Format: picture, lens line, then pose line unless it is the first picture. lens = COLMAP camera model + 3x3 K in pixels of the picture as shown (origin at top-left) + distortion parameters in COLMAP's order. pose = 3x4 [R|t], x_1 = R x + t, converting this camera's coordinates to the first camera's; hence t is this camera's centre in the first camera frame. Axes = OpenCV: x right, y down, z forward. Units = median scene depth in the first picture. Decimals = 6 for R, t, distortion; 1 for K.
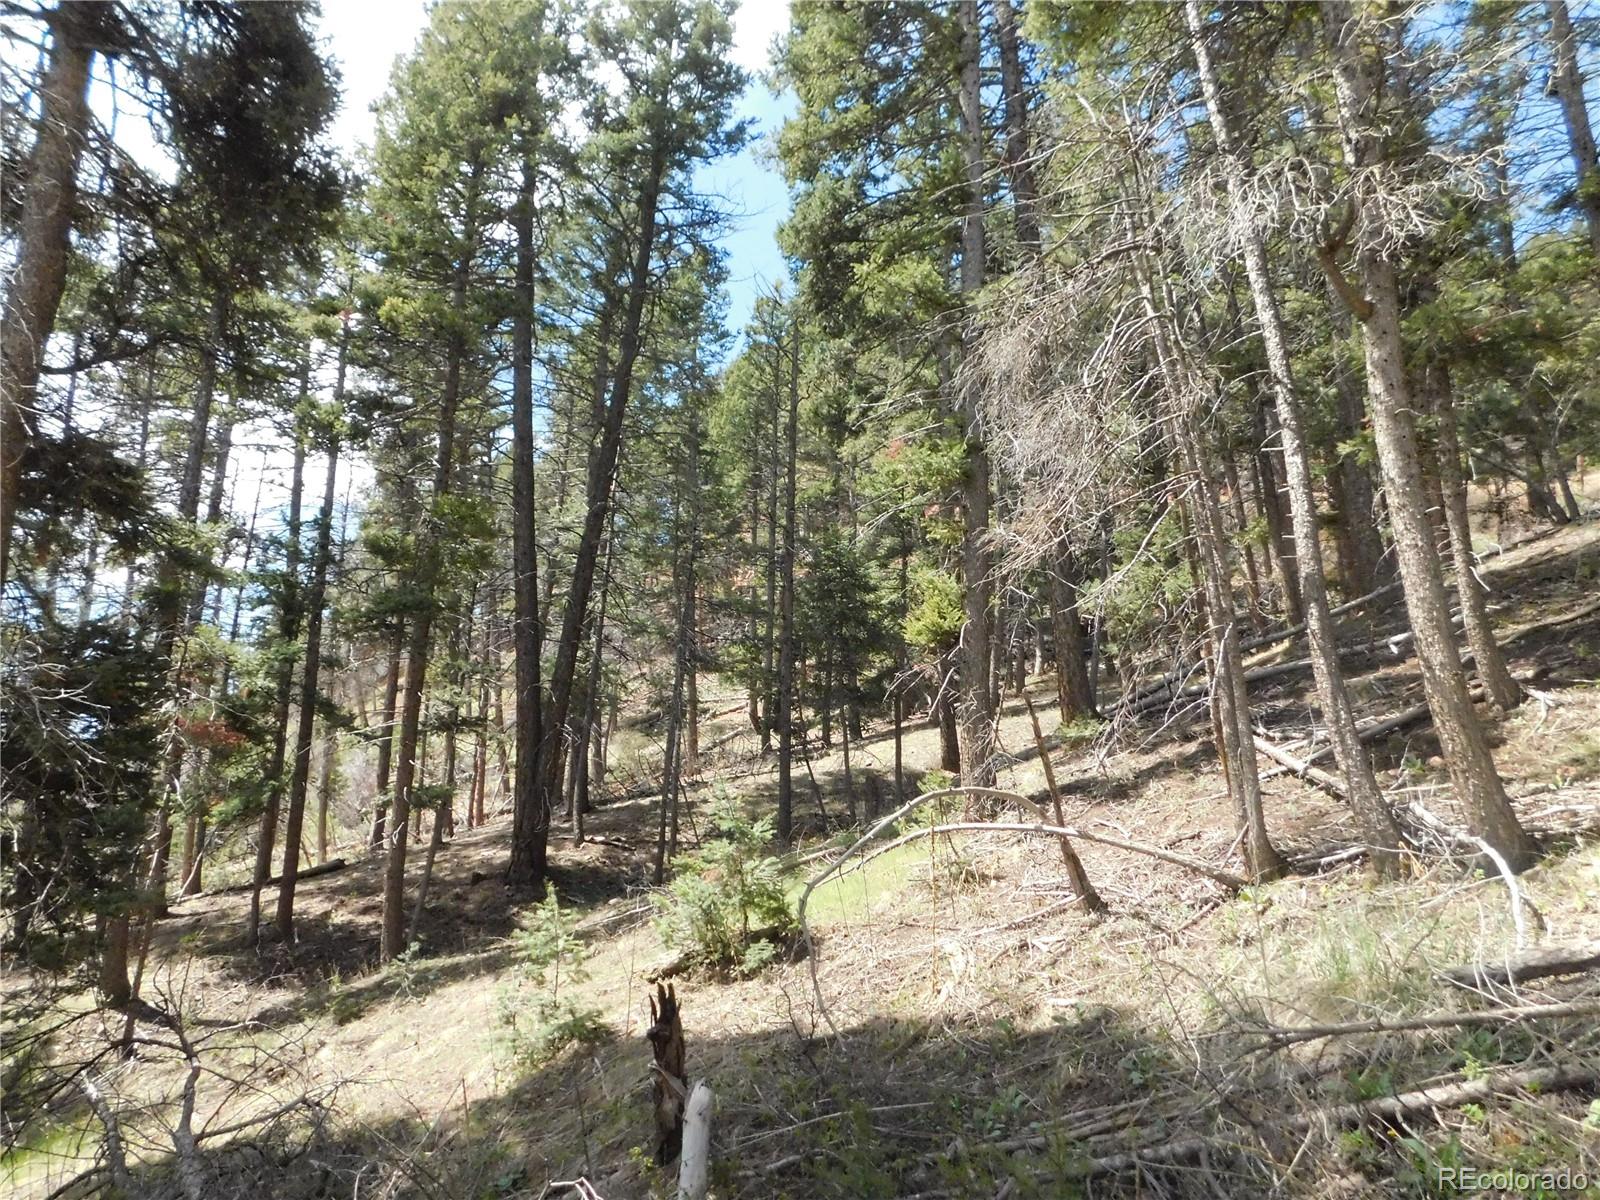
lens RADIAL K [[1077.4, 0, 805.8], [0, 1077.4, 604.8], [0, 0, 1]] dist [-0.036441, -0.002550]
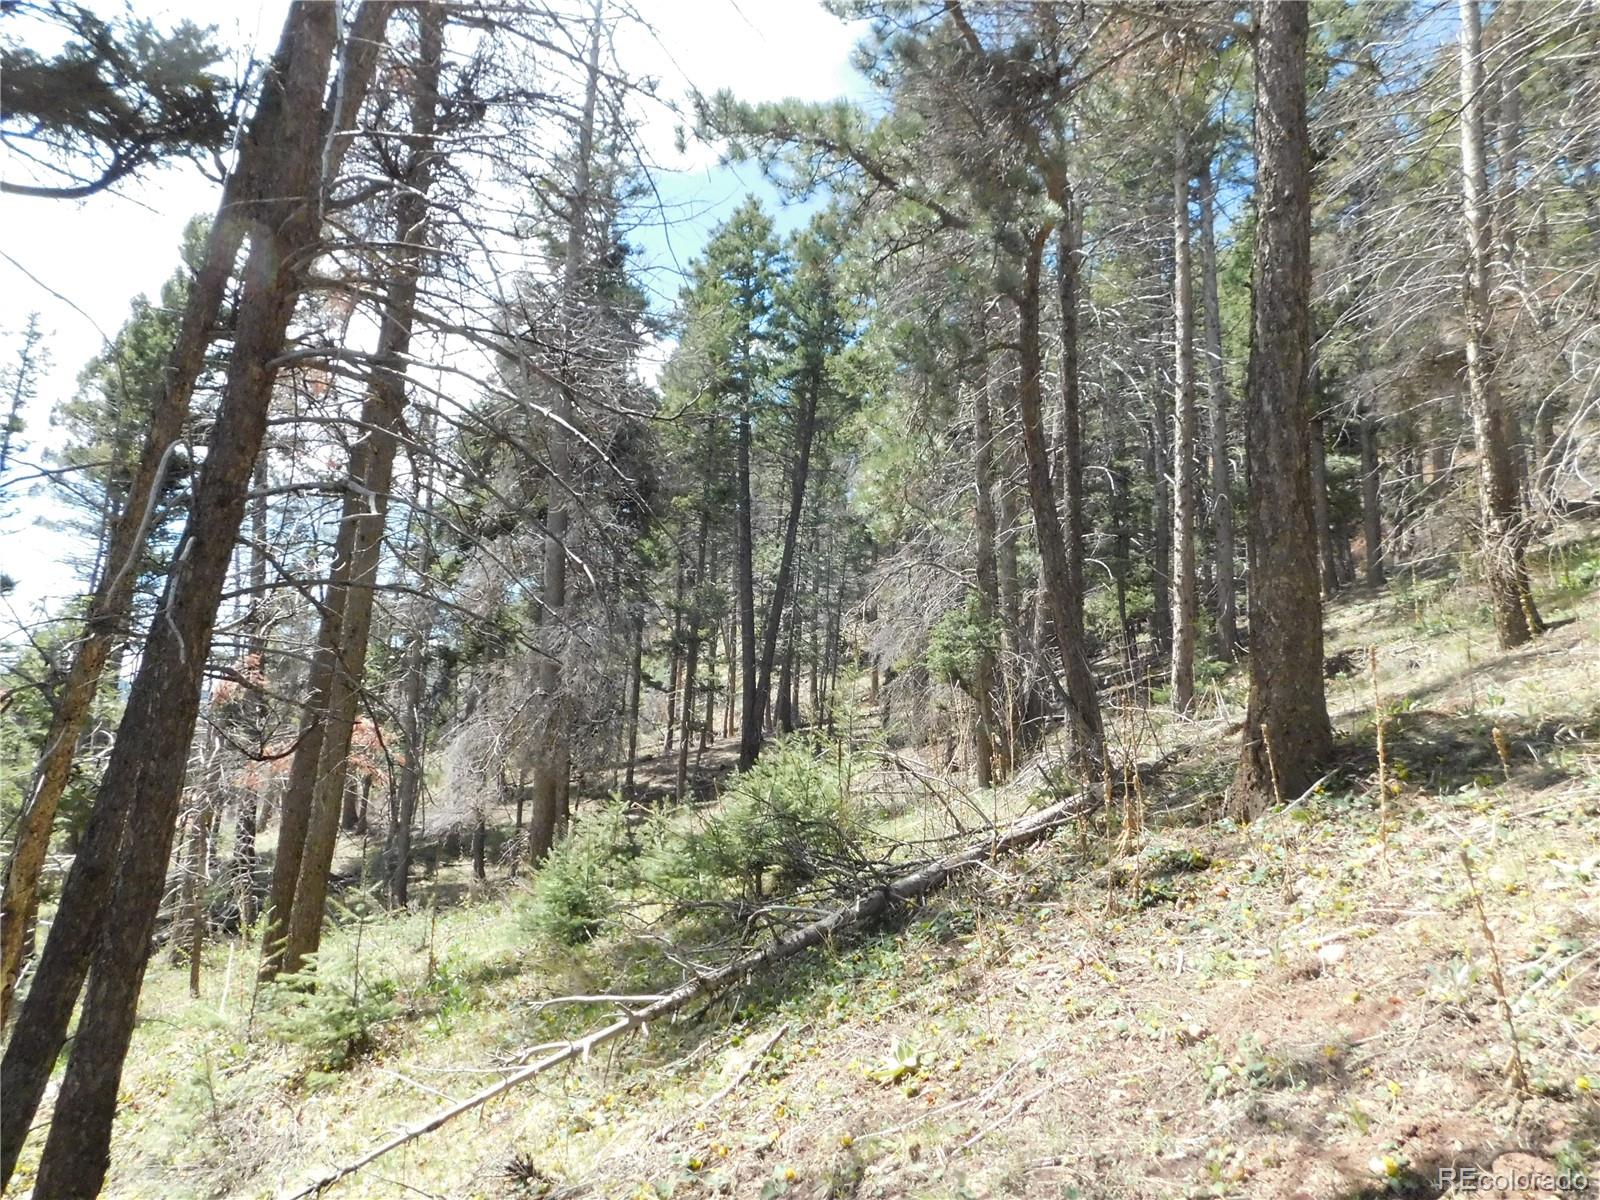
lens RADIAL K [[1077.4, 0, 802.9], [0, 1077.4, 594.8], [0, 0, 1]] dist [-0.036441, -0.002550]
pose [[0.971131, 0.006395, -0.238462, 0.267252], [0.011128, 0.997338, 0.072065, -0.174326], [0.238288, -0.072638, 0.968474, -0.741171]]
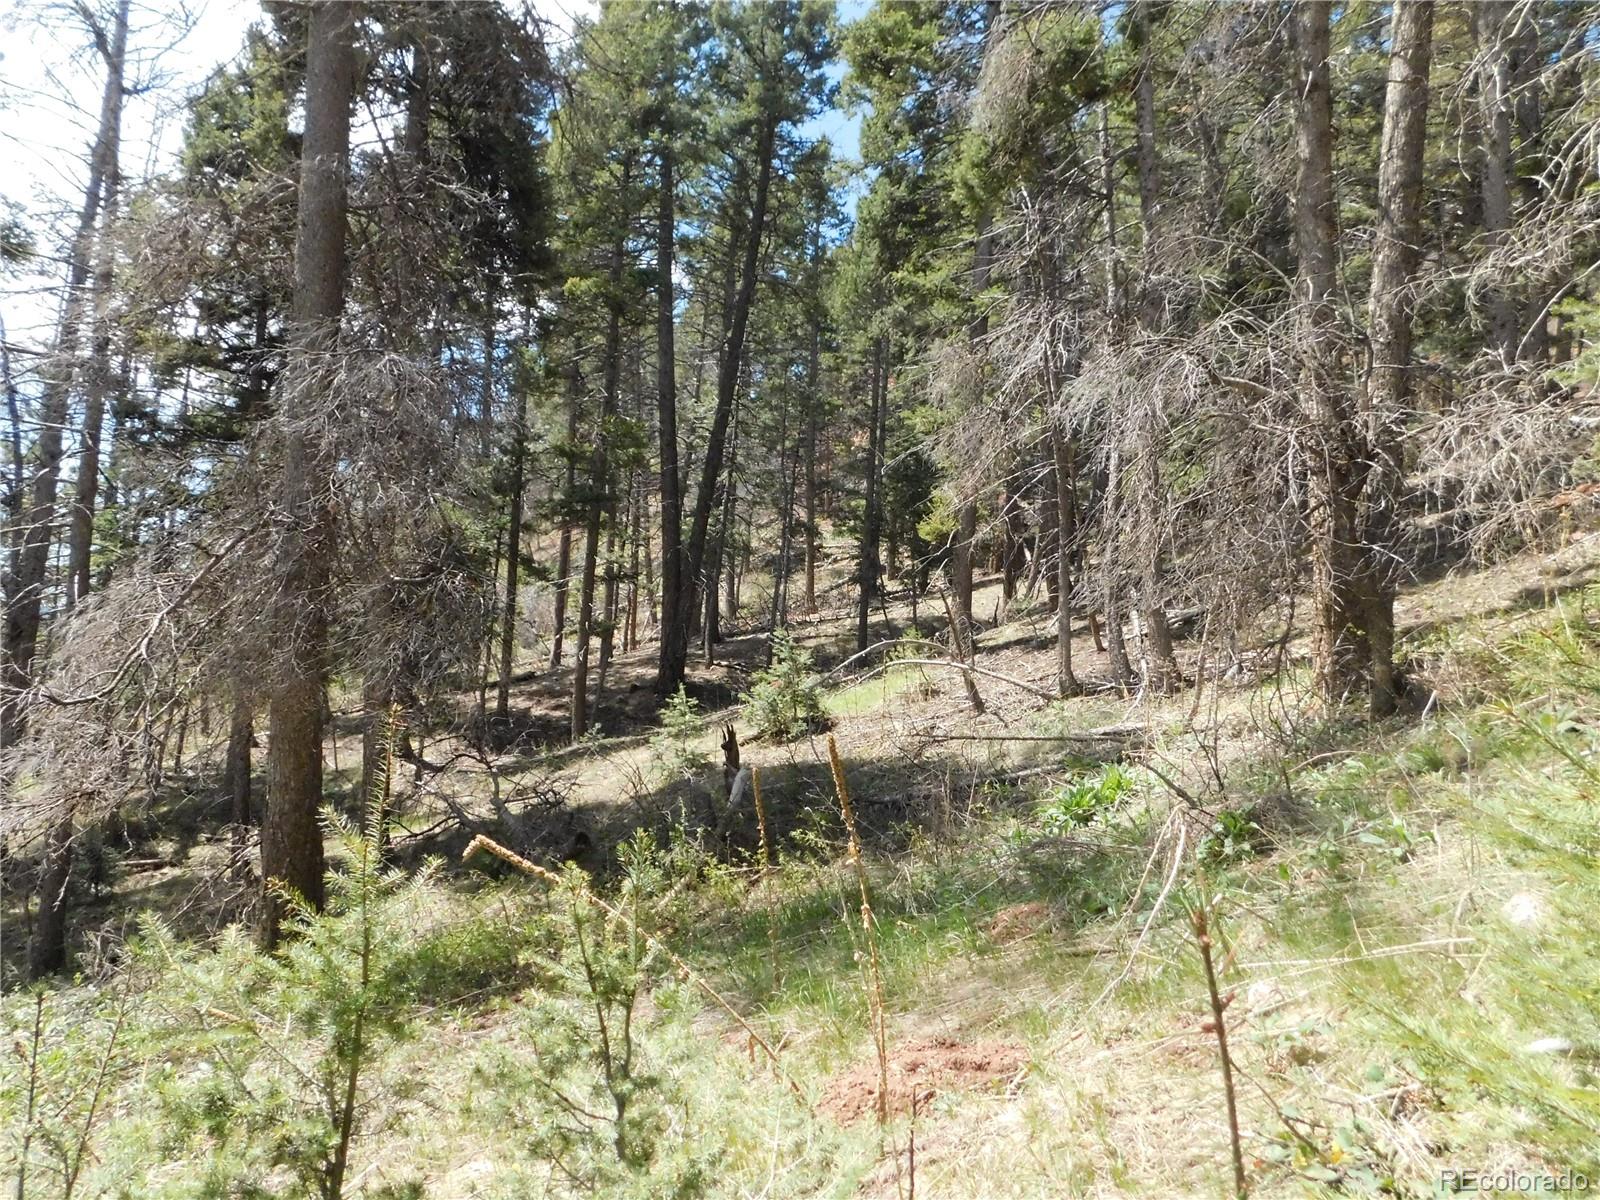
lens RADIAL K [[1077.4, 0, 800.8], [0, 1077.4, 603.7], [0, 0, 1]] dist [-0.036441, -0.002550]
pose [[0.990689, 0.032738, -0.132147, 0.075003], [-0.012428, 0.988351, 0.151681, -0.057172], [0.135574, -0.148627, 0.979556, -0.277340]]
